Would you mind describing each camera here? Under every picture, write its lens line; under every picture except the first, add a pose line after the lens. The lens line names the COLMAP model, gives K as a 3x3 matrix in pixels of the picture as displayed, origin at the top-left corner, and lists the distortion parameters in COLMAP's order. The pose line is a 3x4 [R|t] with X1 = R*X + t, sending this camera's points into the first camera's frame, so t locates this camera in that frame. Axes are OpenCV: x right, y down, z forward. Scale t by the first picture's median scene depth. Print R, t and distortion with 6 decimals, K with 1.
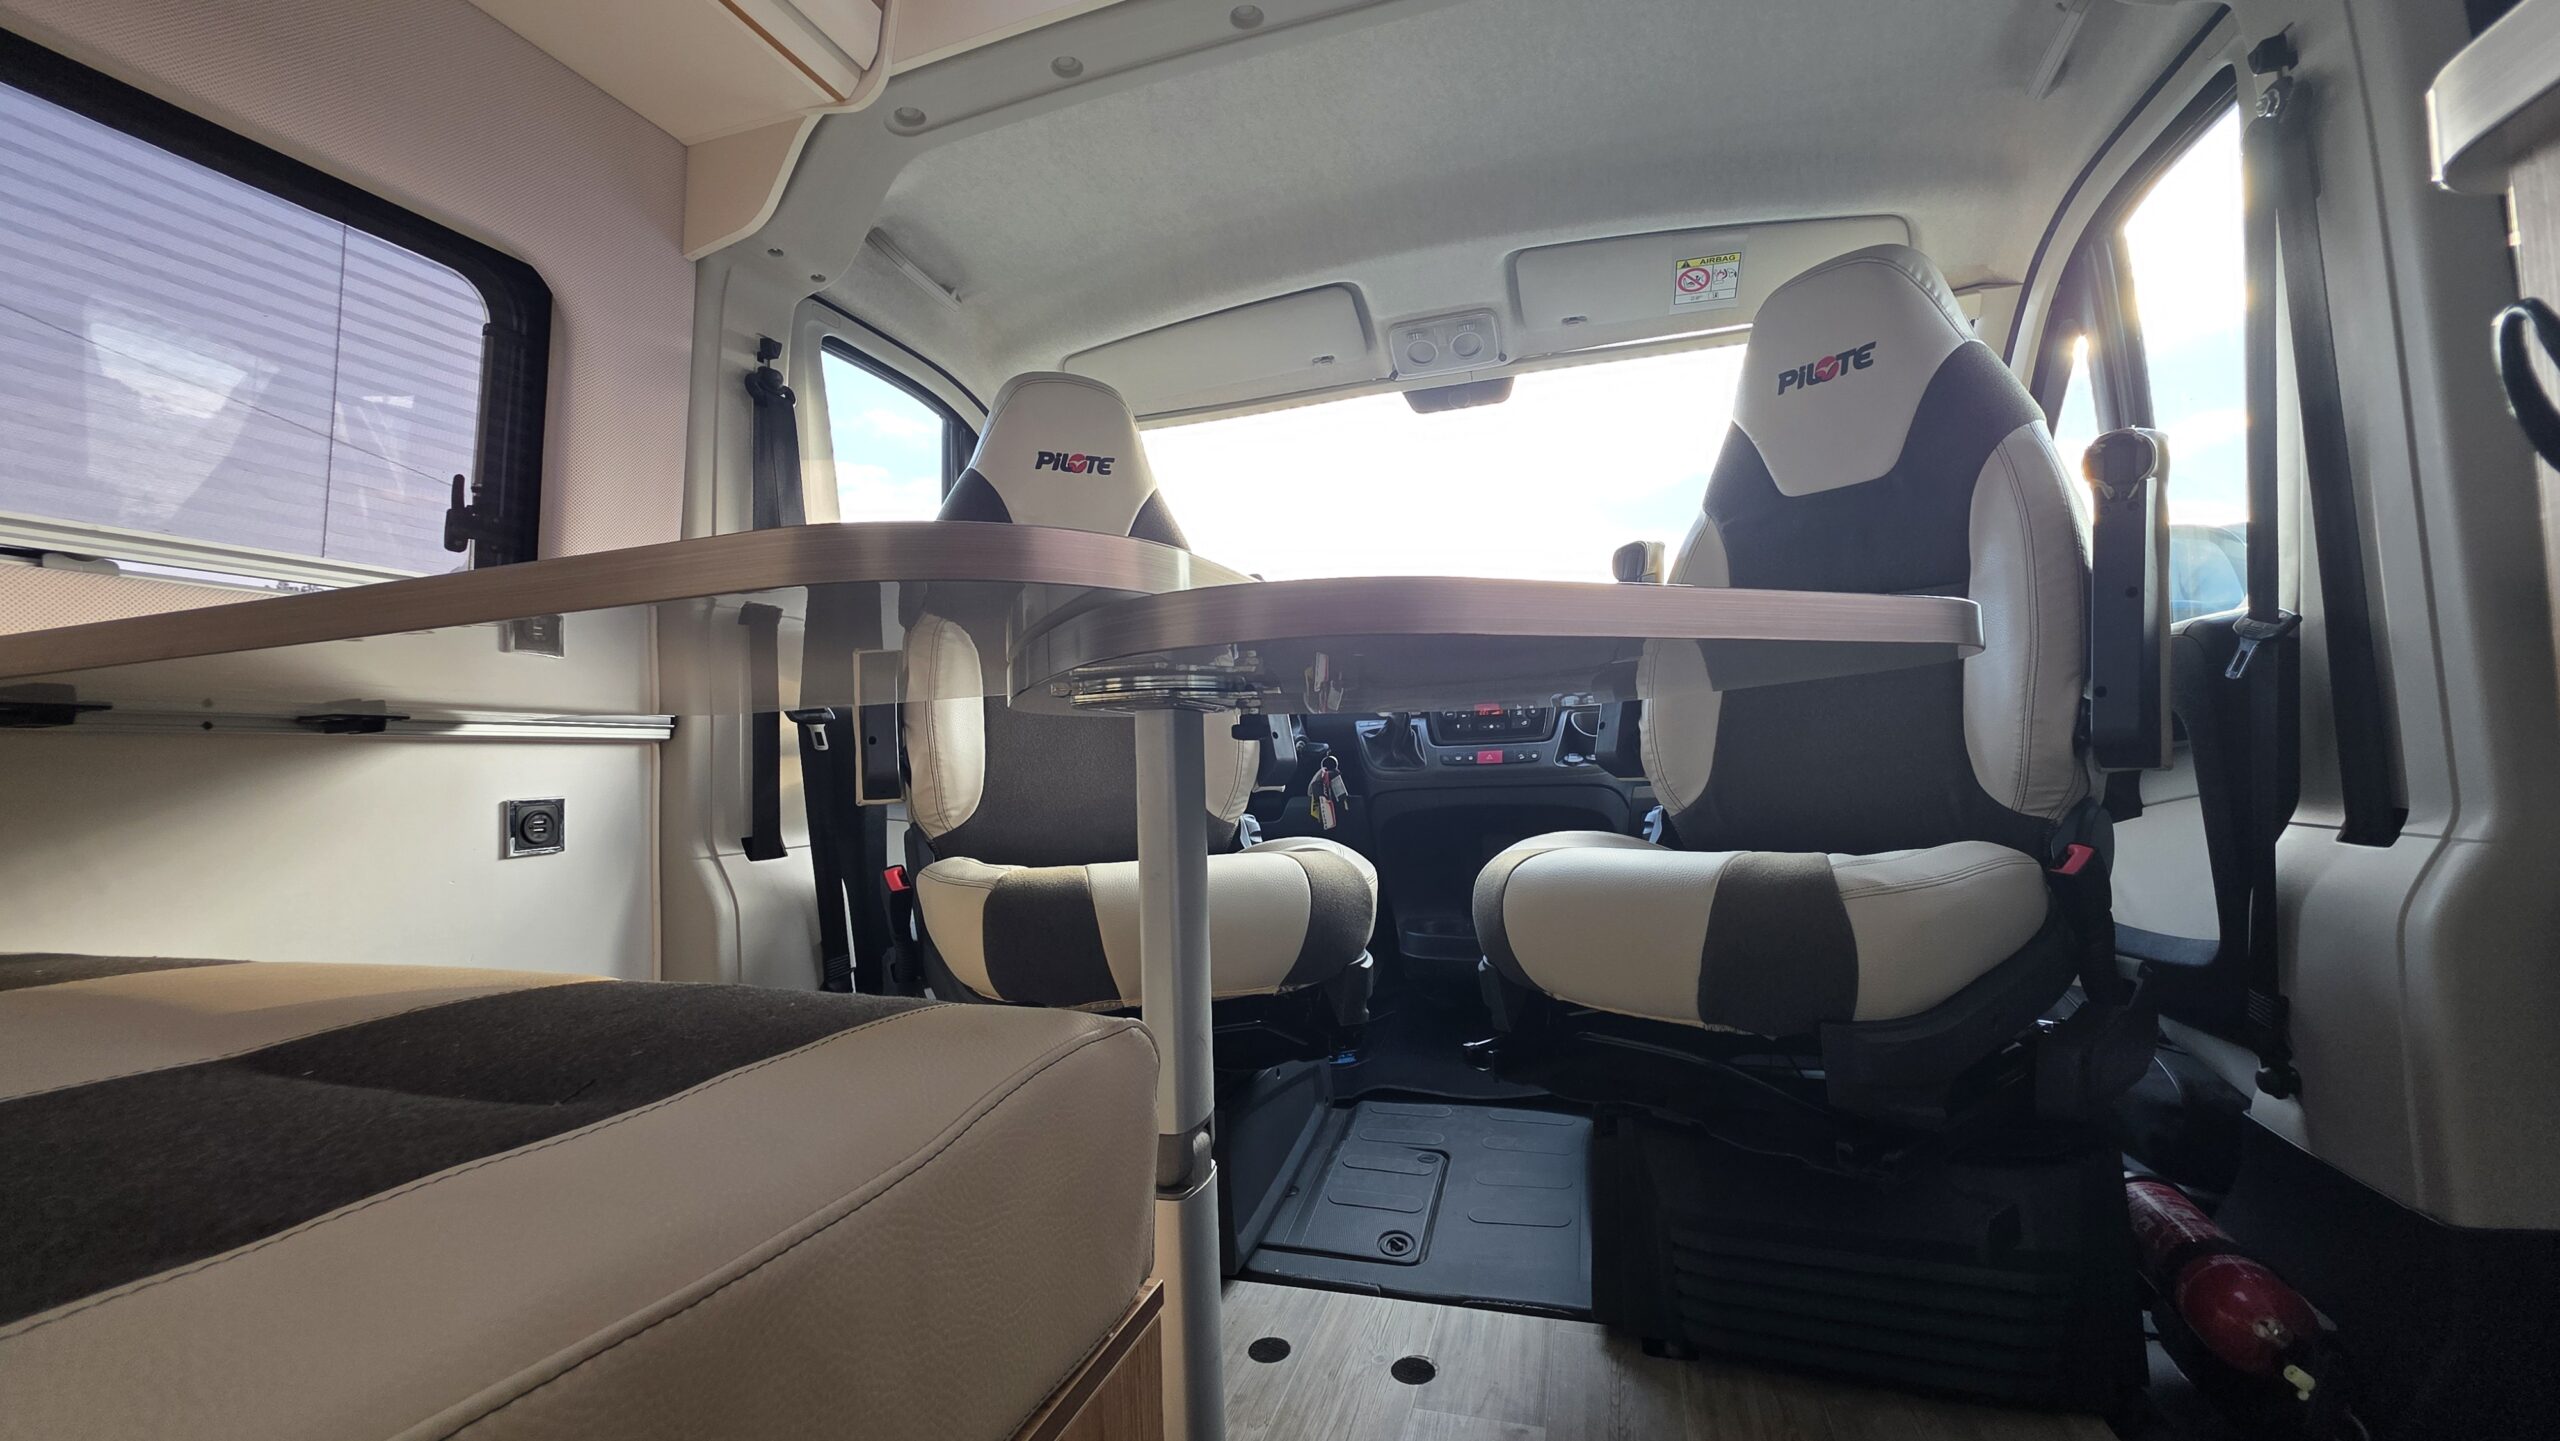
lens RADIAL K [[1023.2, 0, 1285.1], [0, 1023.2, 714.7], [0, 0, 1]] dist [0.003668, -0.000093]
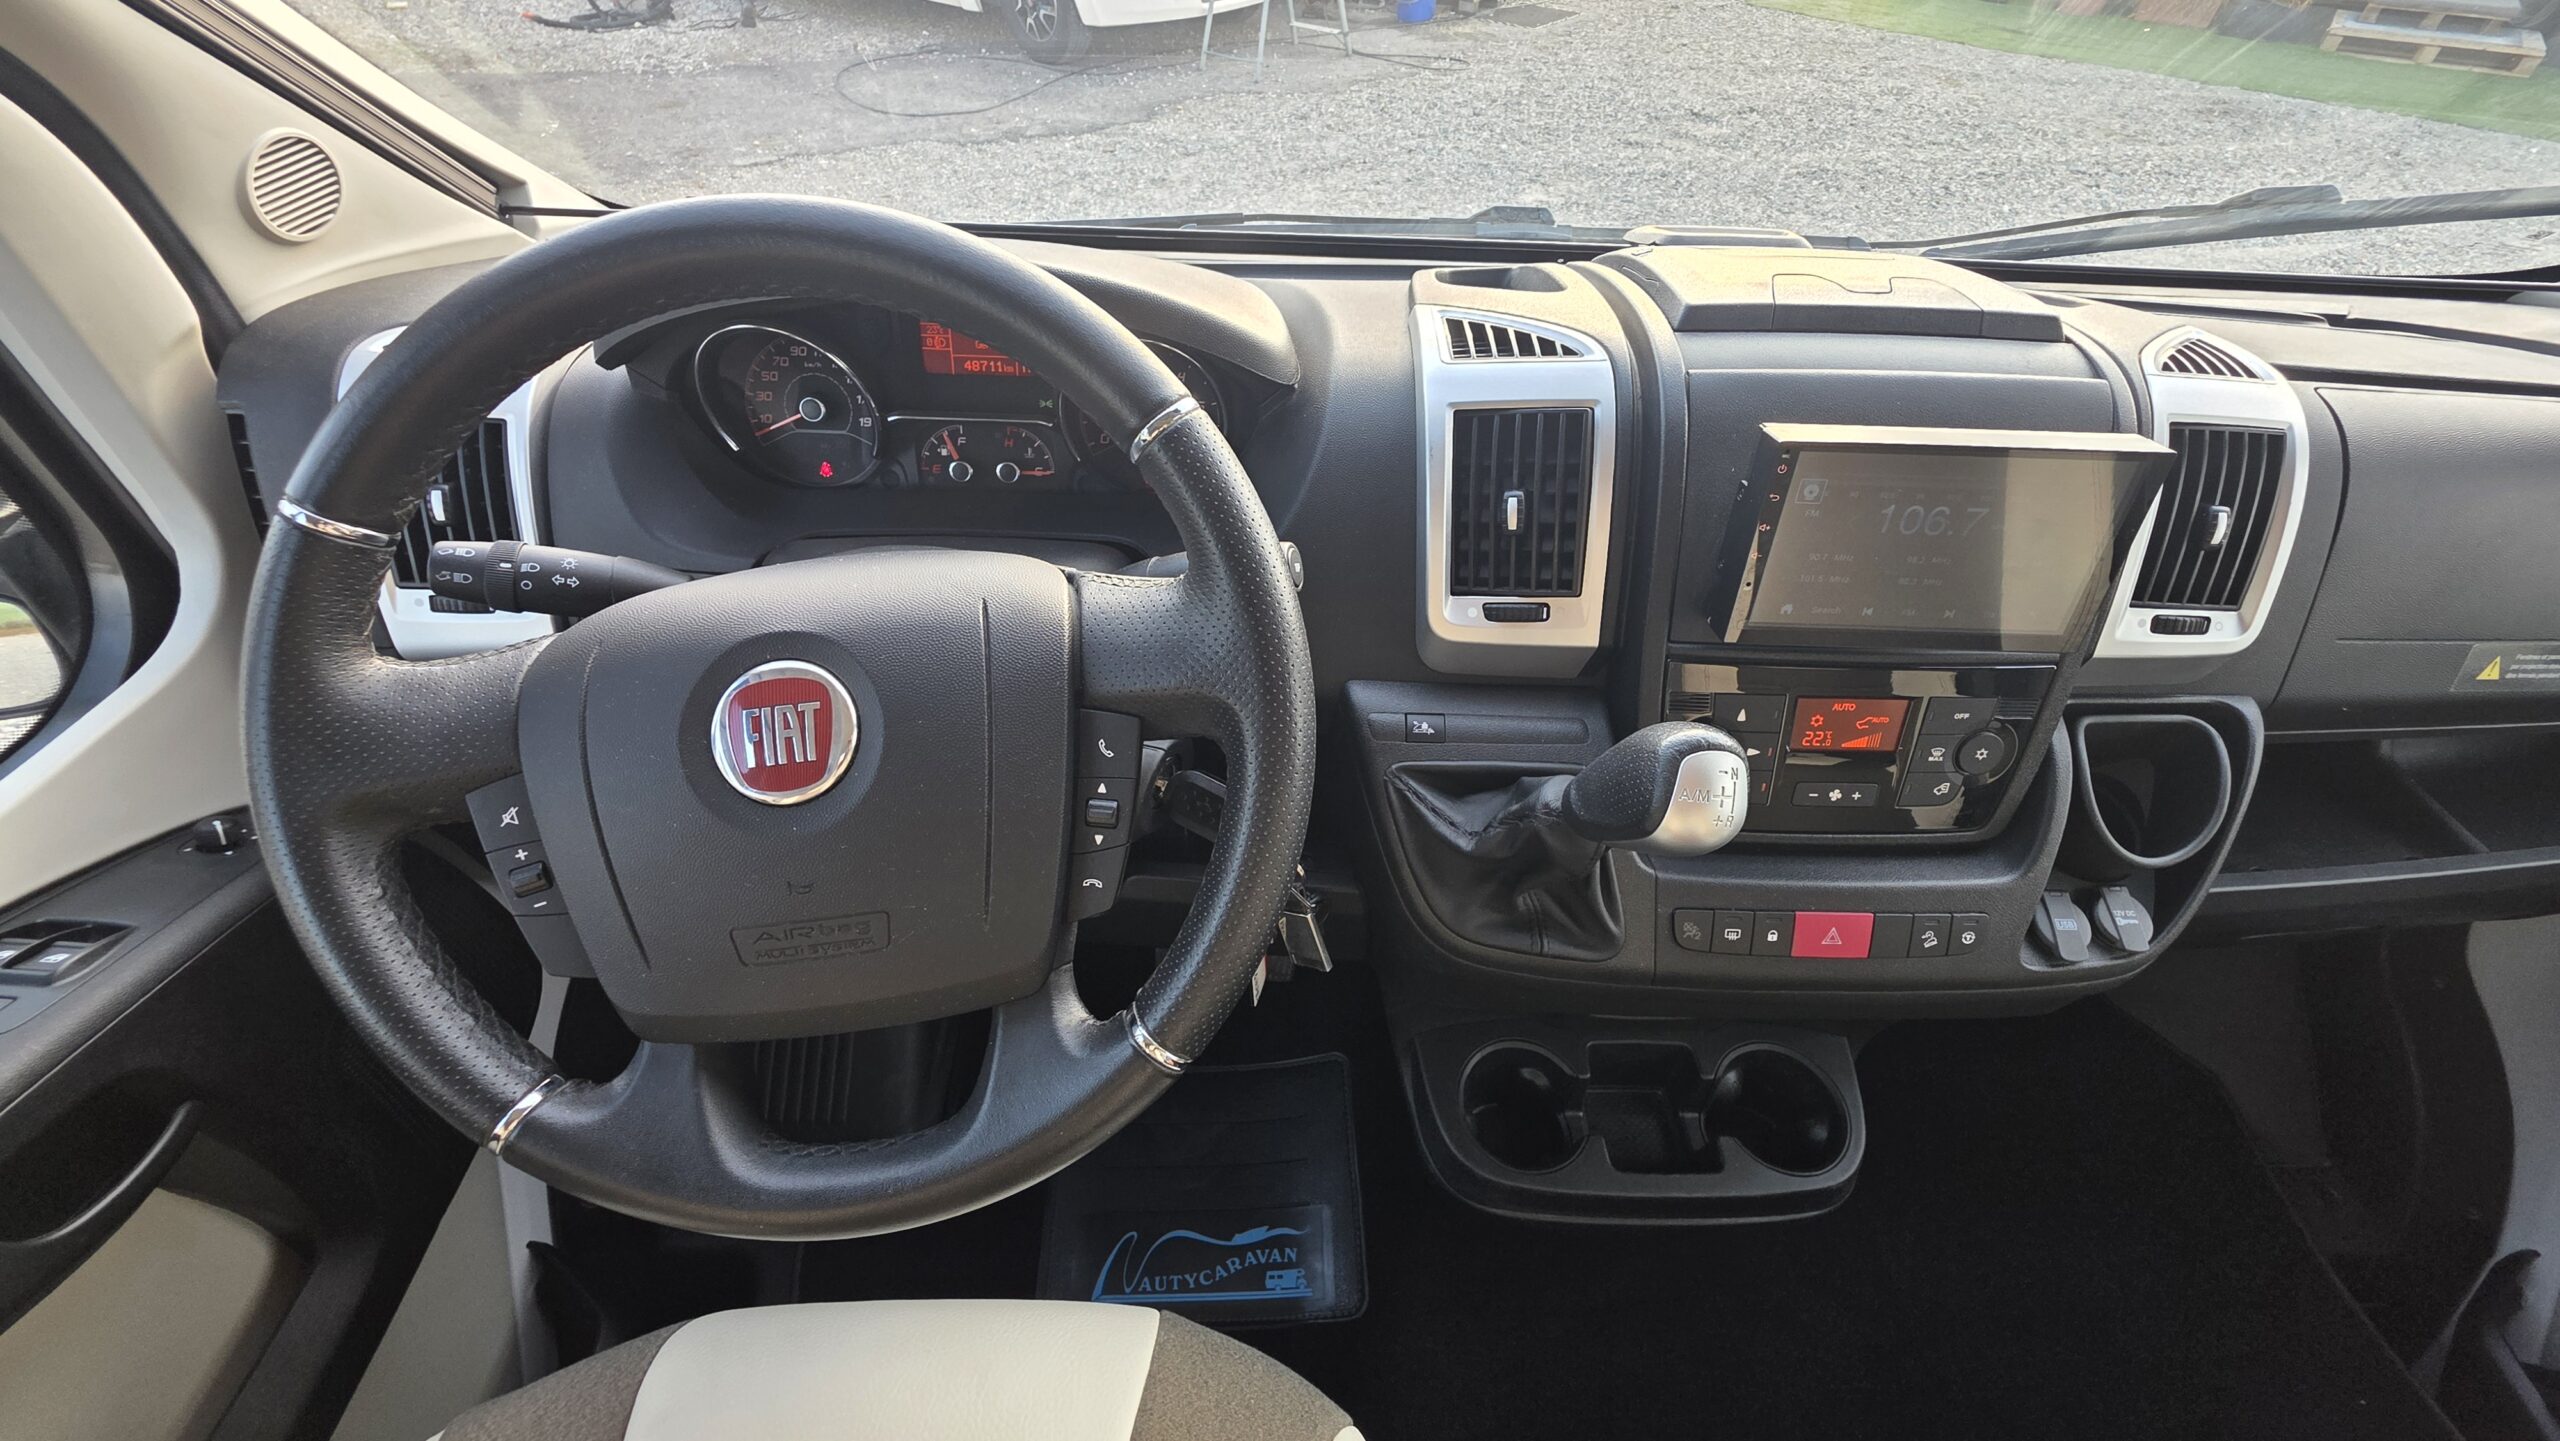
lens RADIAL K [[1023.2, 0, 1289.2], [0, 1023.2, 711.6], [0, 0, 1]] dist [0.003668, -0.000093]
pose [[0.948195, -0.169484, 0.268704, -0.032825], [-0.084044, 0.681853, 0.726645, -0.247807], [-0.306371, -0.711584, 0.632286, 1.027576]]
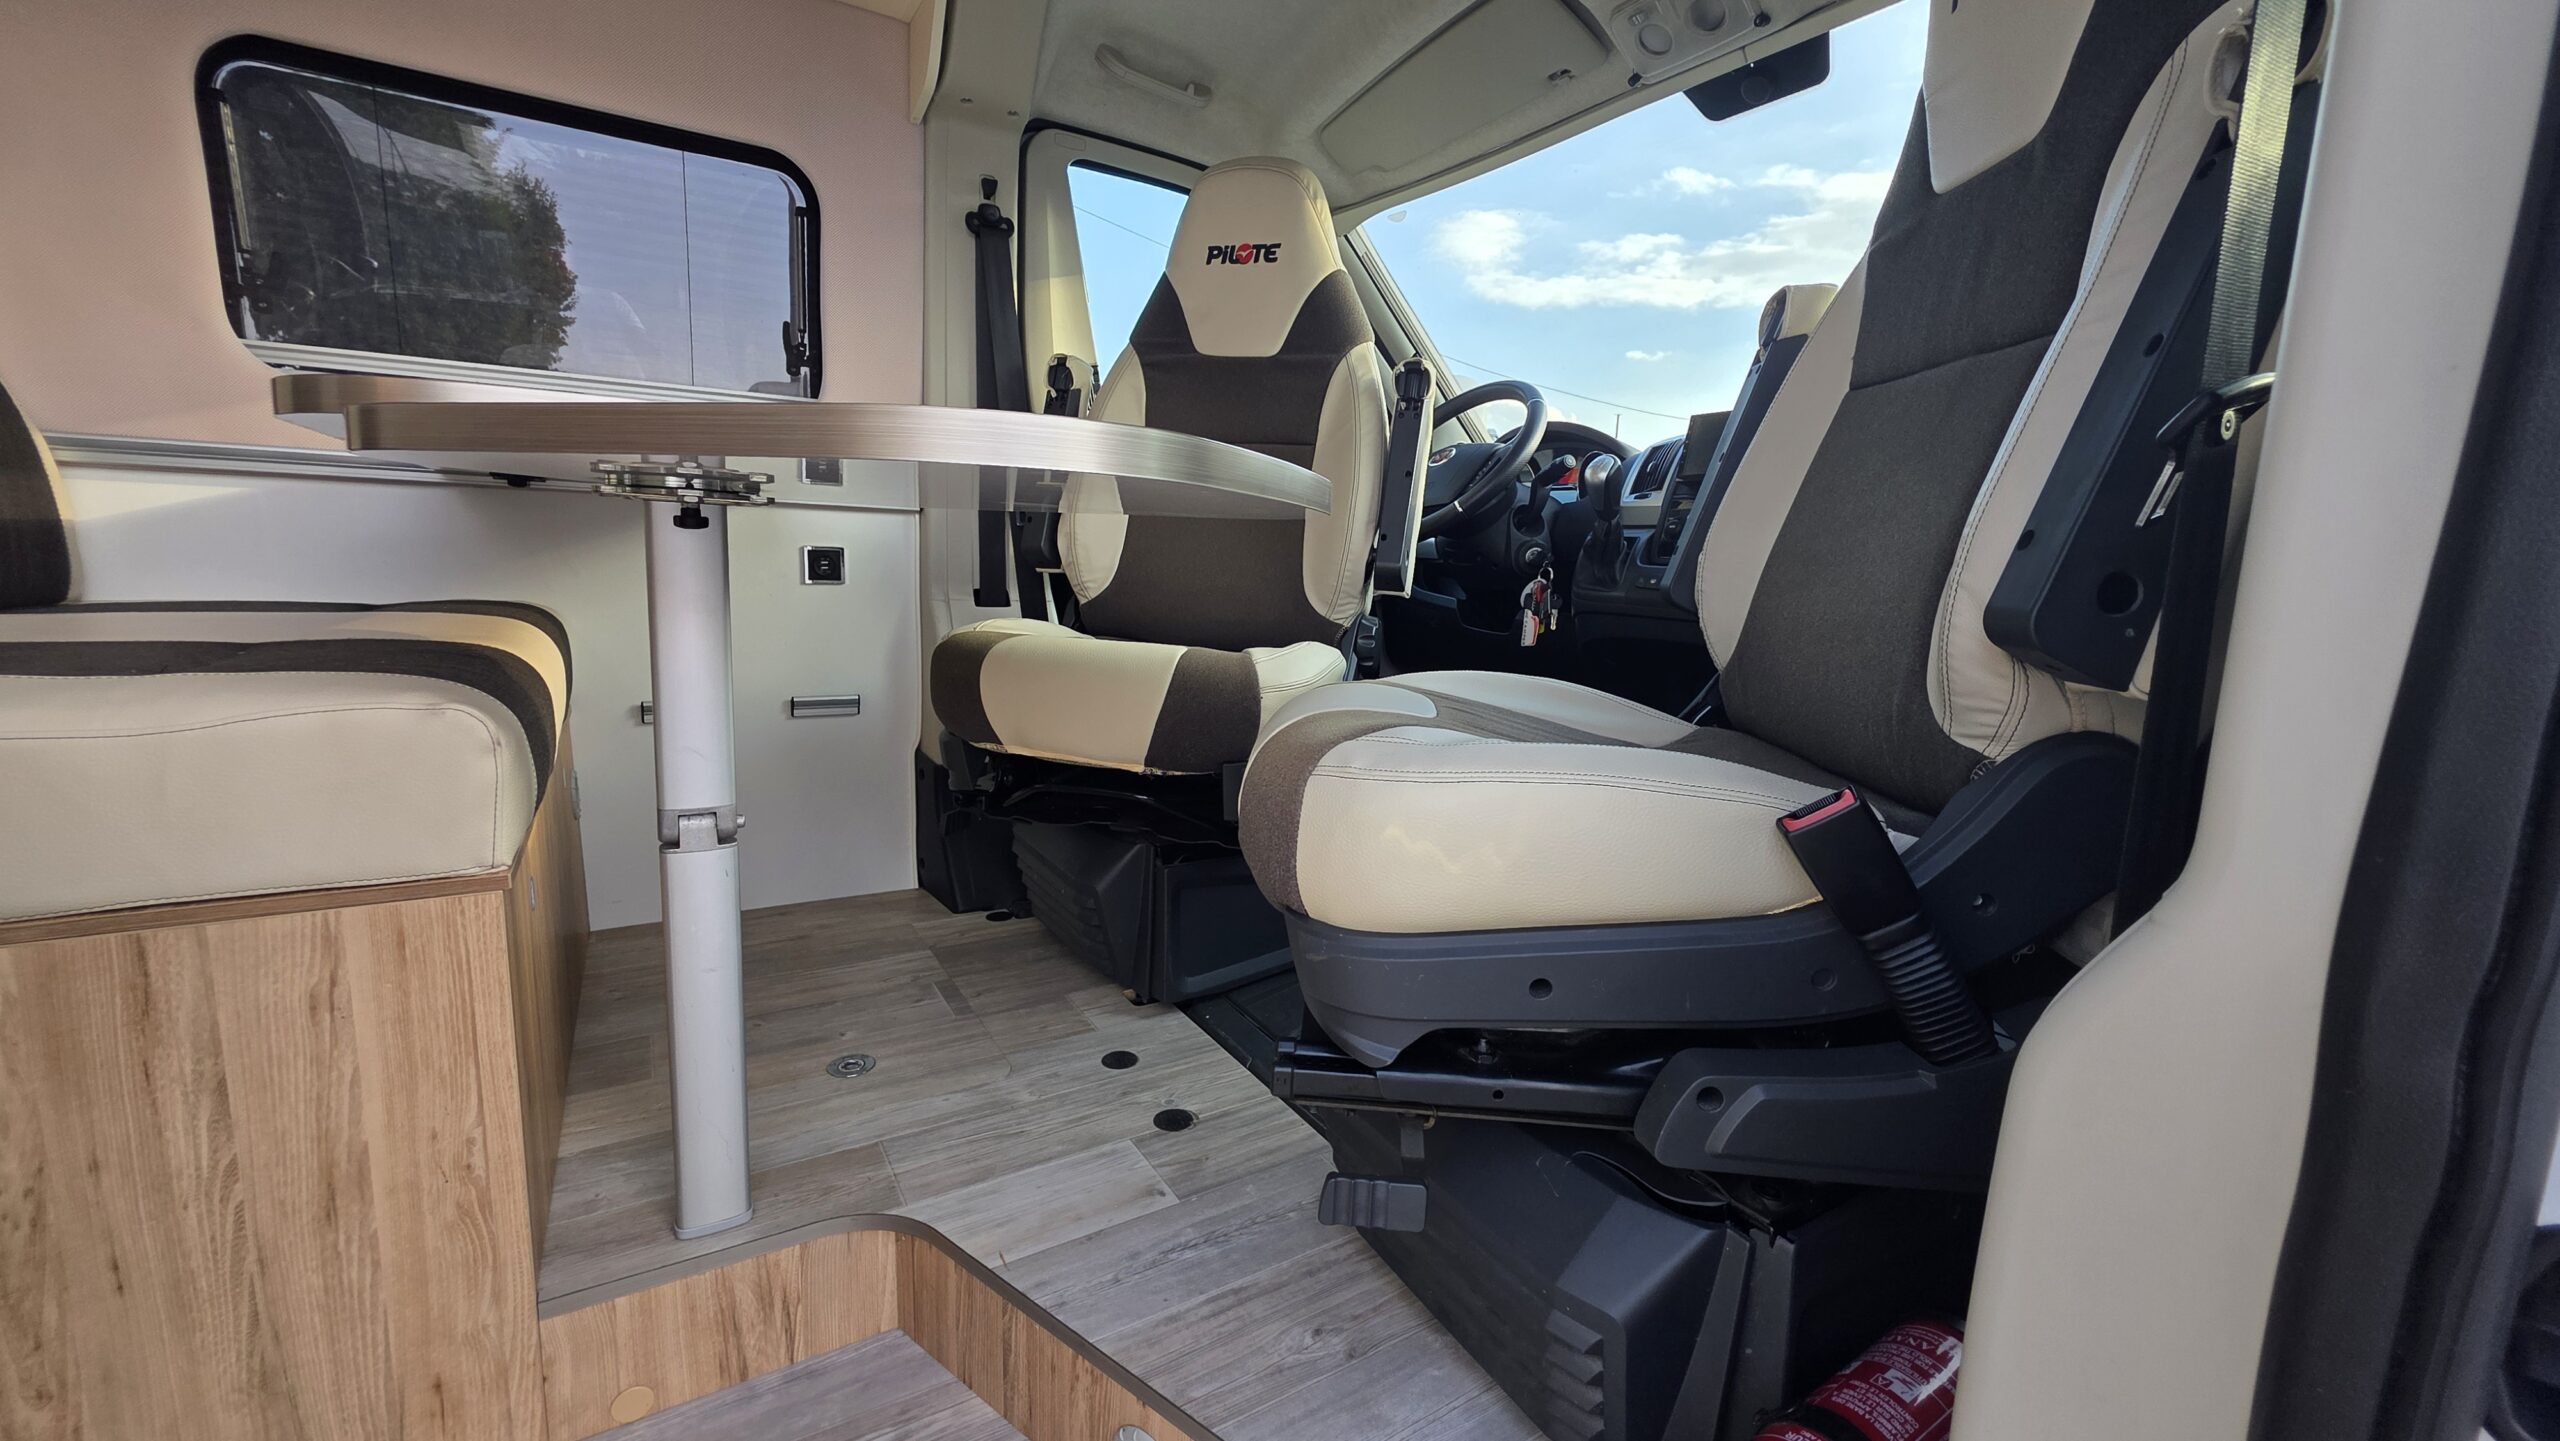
lens RADIAL K [[1023.2, 0, 1273.9], [0, 1023.2, 717.5], [0, 0, 1]] dist [0.003668, -0.000093]
pose [[0.756113, 0.174274, -0.630811, 0.547630], [-0.040603, 0.974527, 0.220563, -0.022933], [0.653181, -0.141158, 0.743929, 0.201735]]
